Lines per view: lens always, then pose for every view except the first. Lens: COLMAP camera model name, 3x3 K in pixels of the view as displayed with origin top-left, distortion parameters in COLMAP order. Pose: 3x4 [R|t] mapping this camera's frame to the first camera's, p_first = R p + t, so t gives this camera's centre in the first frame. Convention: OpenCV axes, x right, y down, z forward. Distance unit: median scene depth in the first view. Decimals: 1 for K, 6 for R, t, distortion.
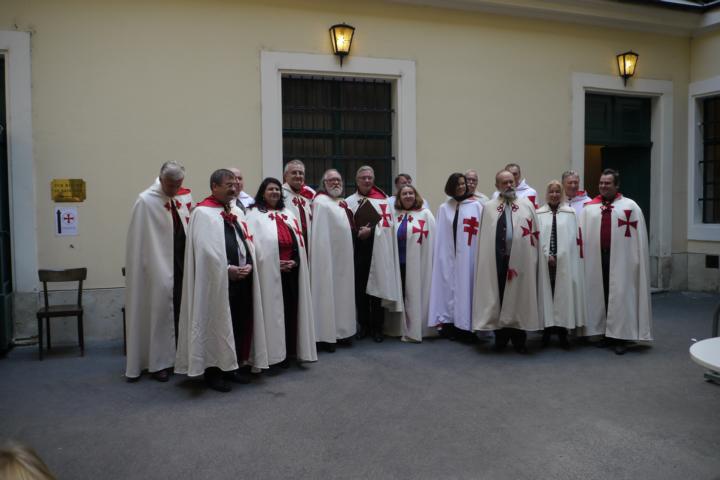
lens RADIAL K [[571.4, 0, 364.5], [0, 571.4, 234.2], [0, 0, 1]] dist [-0.043858, 0.016659]
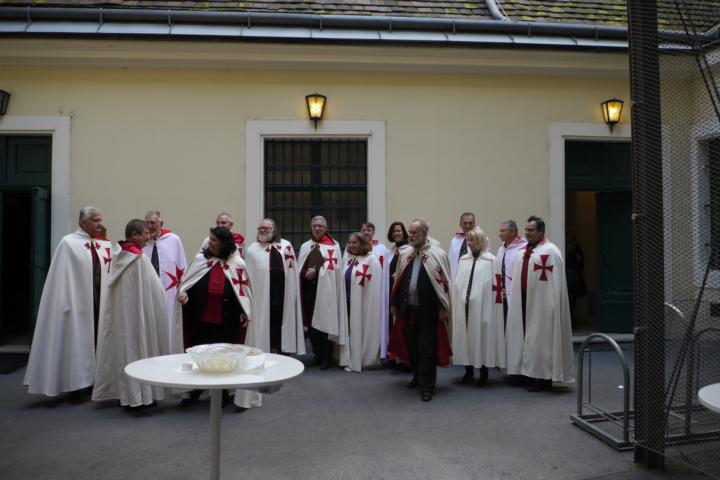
lens RADIAL K [[571.4, 0, 366.0], [0, 571.4, 236.9], [0, 0, 1]] dist [-0.043858, 0.016659]
pose [[0.972351, 0.001316, -0.233520, 0.371524], [-0.017296, 0.997644, -0.066394, -0.002068], [0.232883, 0.068597, 0.970082, -0.096447]]
